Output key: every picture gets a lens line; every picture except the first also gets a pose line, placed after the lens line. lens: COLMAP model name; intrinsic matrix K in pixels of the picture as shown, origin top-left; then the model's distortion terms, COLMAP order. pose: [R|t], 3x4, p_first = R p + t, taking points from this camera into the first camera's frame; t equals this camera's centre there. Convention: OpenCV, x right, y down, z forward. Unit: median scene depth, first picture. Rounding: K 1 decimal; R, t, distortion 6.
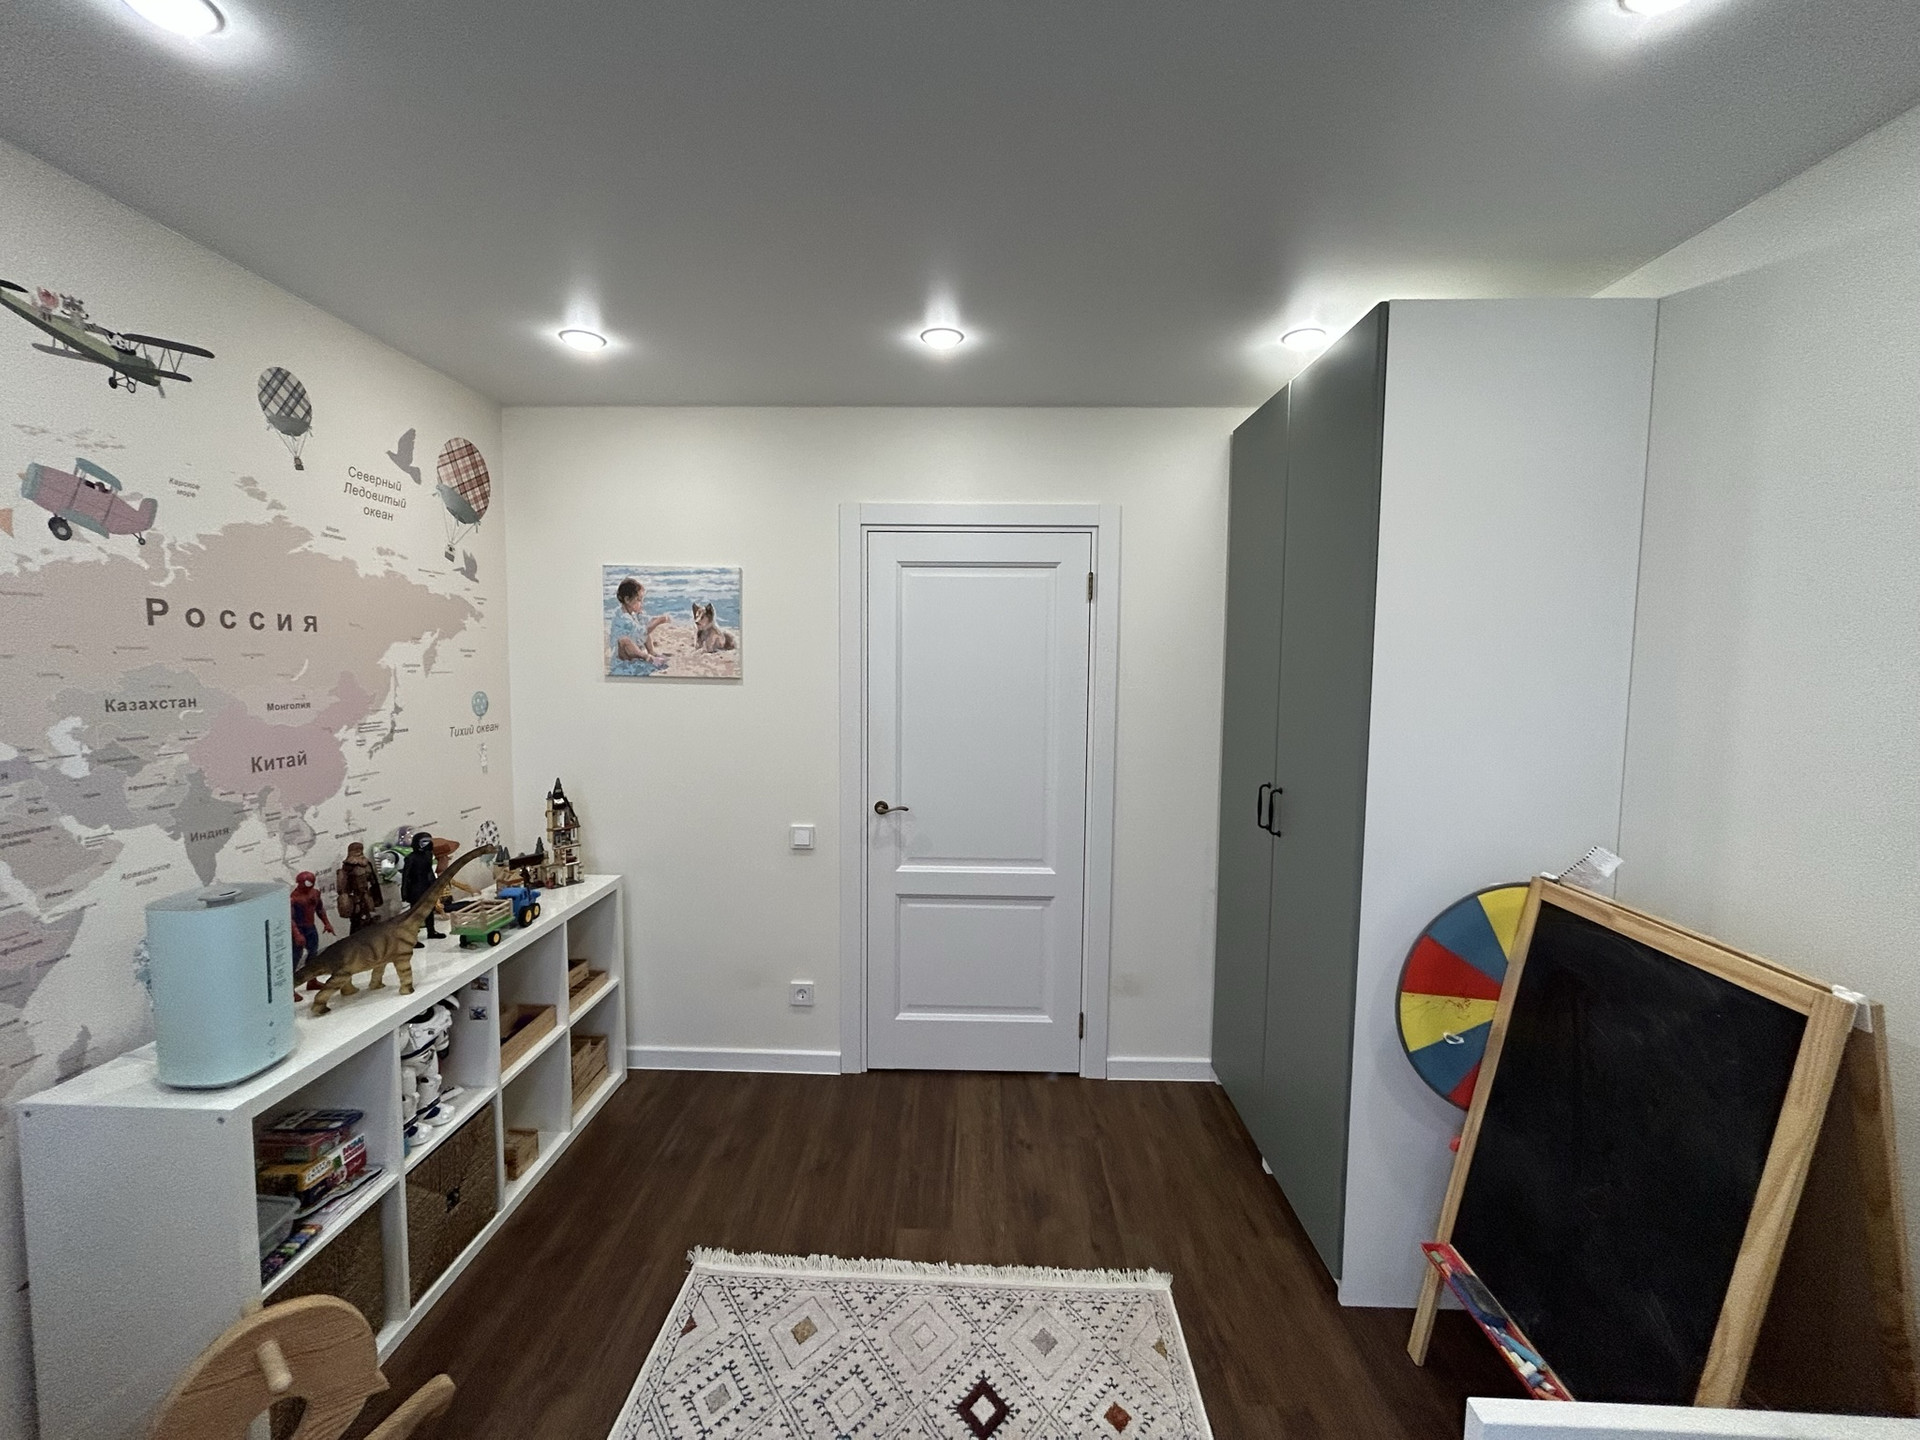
lens RADIAL K [[769.1, 0, 958.8], [0, 769.1, 709.2], [0, 0, 1]] dist [-0.007494, 0.000280]
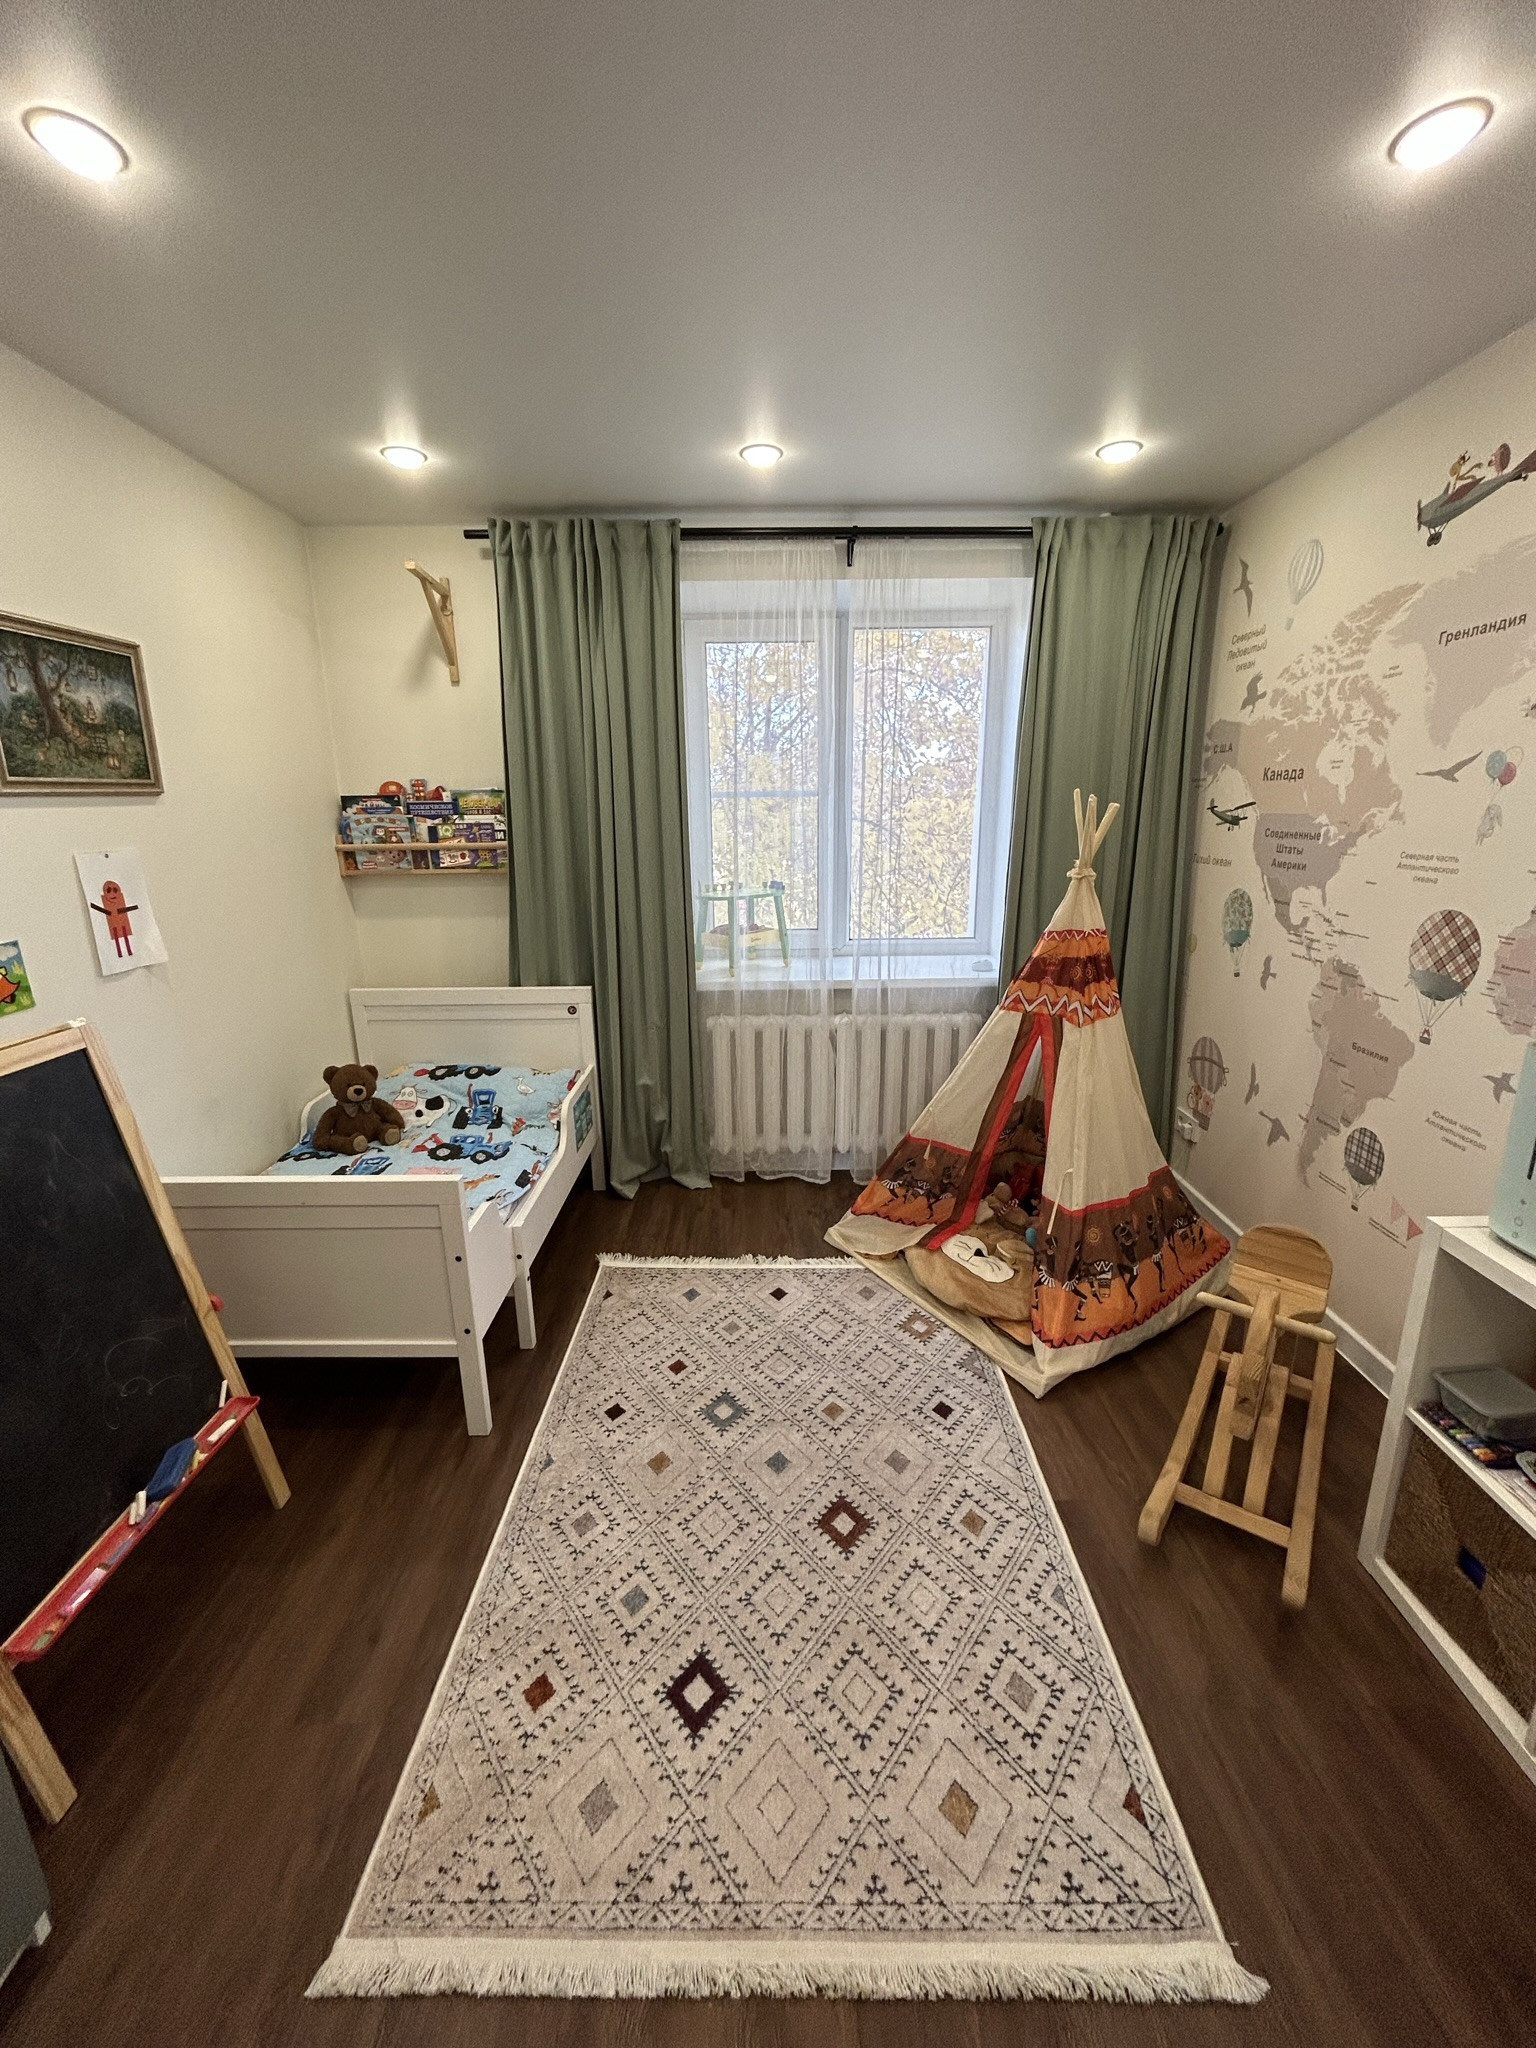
lens RADIAL K [[820.4, 0, 771.7], [0, 820.4, 1020.3], [0, 0, 1]] dist [-0.007494, 0.000280]
pose [[-0.999469, 0.010948, -0.030686, -0.023567], [0.000784, 0.949663, 0.313271, -0.050811], [0.032571, 0.313081, -0.949168, 1.310363]]
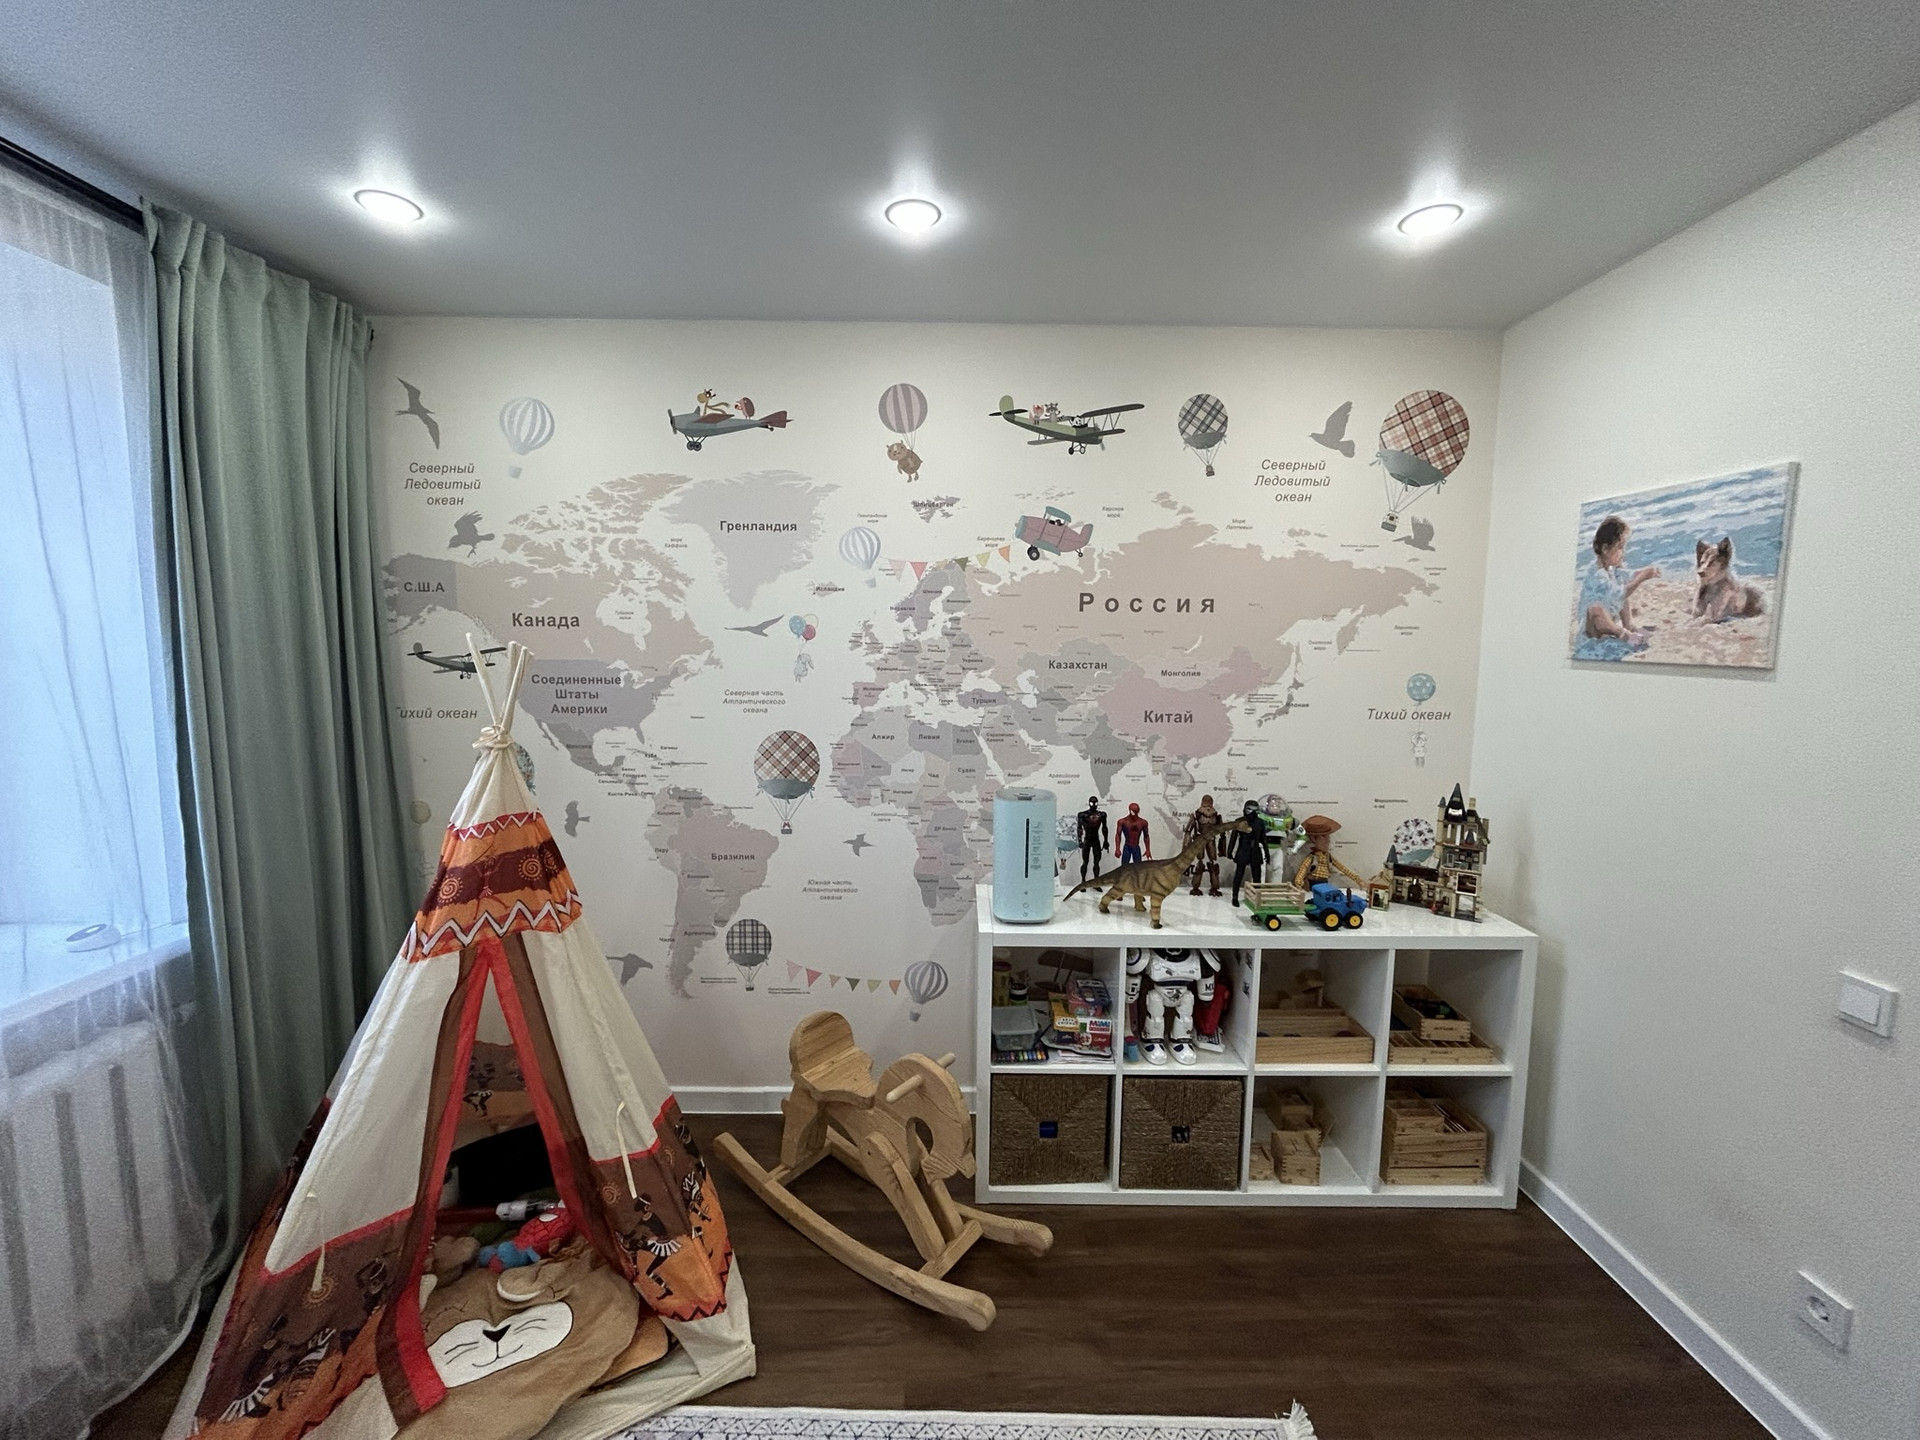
lens RADIAL K [[769.1, 0, 959.8], [0, 769.1, 712.7], [0, 0, 1]] dist [-0.007494, 0.000280]
pose [[0.028210, 0.086112, -0.995886, 0.347690], [-0.072157, 0.993859, 0.083893, -0.019070], [0.996994, 0.069493, 0.034250, 0.595536]]
